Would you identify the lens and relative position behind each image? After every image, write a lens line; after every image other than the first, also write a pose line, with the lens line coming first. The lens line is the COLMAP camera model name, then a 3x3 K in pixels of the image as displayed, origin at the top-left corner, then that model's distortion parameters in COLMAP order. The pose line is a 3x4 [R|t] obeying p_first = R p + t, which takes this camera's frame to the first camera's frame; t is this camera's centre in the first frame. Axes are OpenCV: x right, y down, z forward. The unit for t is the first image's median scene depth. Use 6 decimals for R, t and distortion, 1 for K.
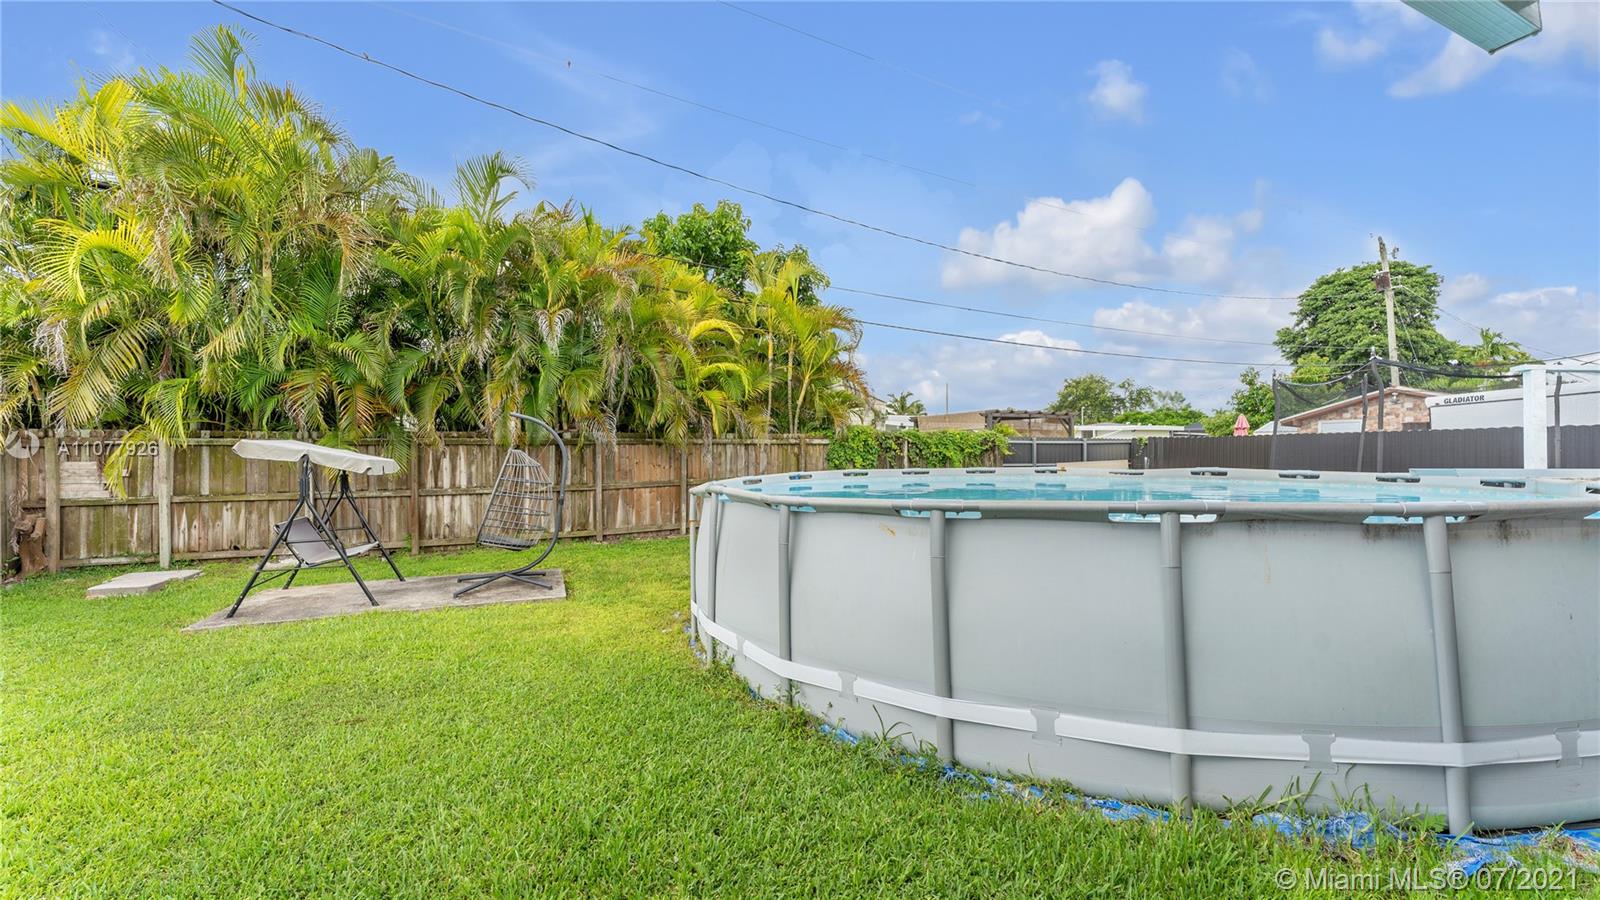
lens RADIAL K [[637.3, 0, 813.7], [0, 637.3, 457.6], [0, 0, 1]] dist [0.000361, 0.001168]
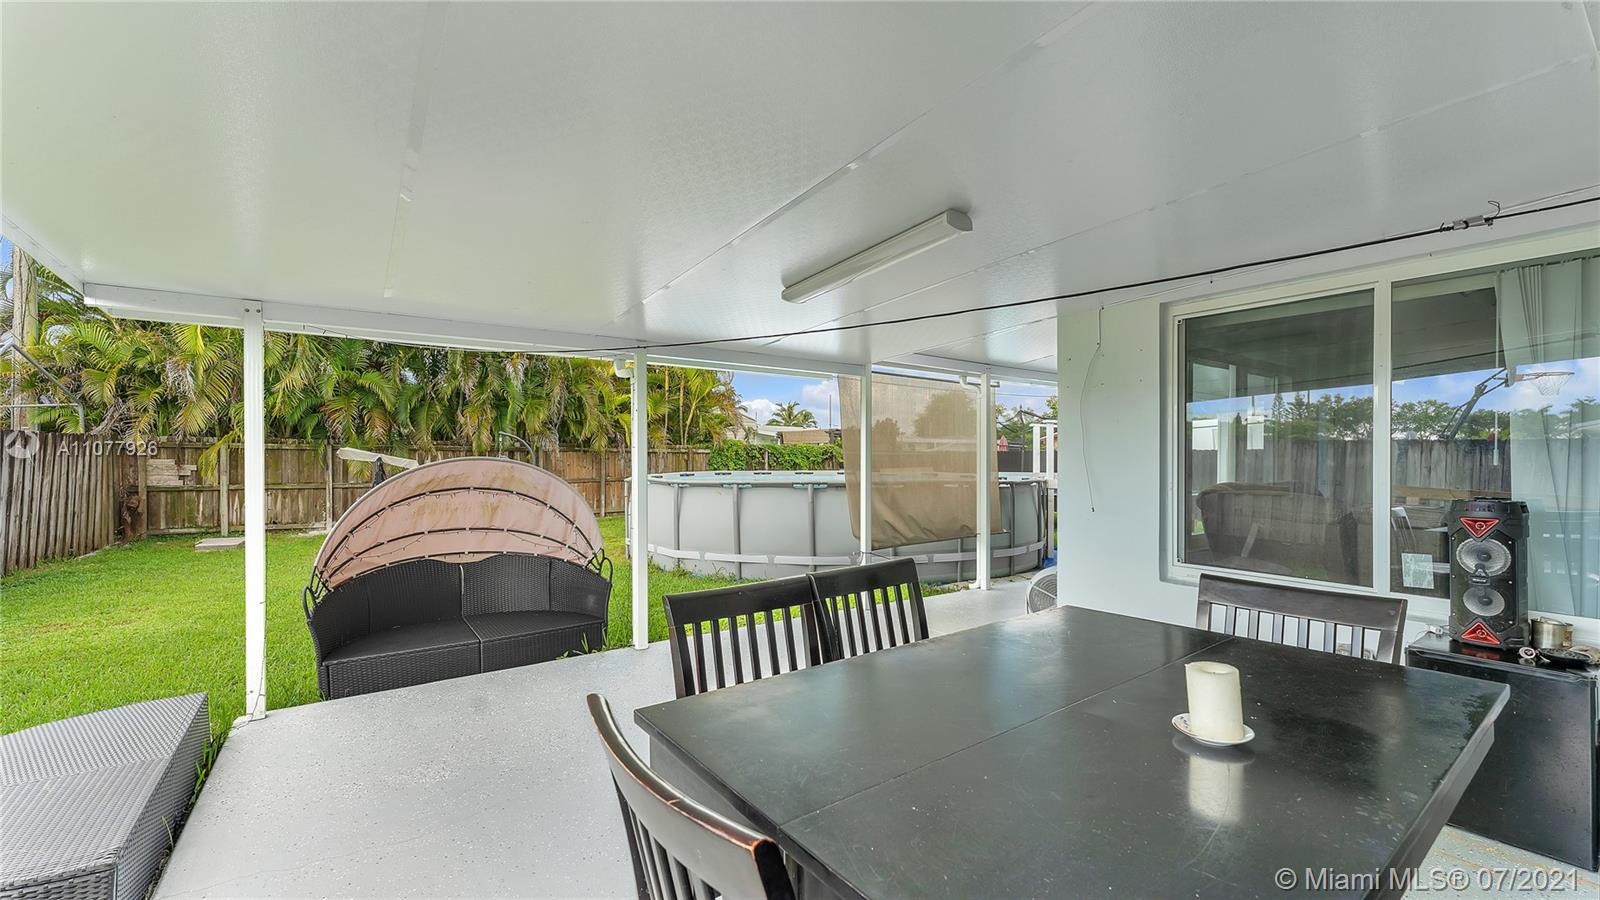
lens RADIAL K [[637.3, 0, 808.8], [0, 637.3, 485.2], [0, 0, 1]] dist [0.000361, 0.001168]
pose [[0.987569, 0.006740, 0.157044, 0.022981], [-0.012392, 0.999309, 0.035039, -0.002643], [-0.156700, -0.036549, 0.986970, -0.480003]]
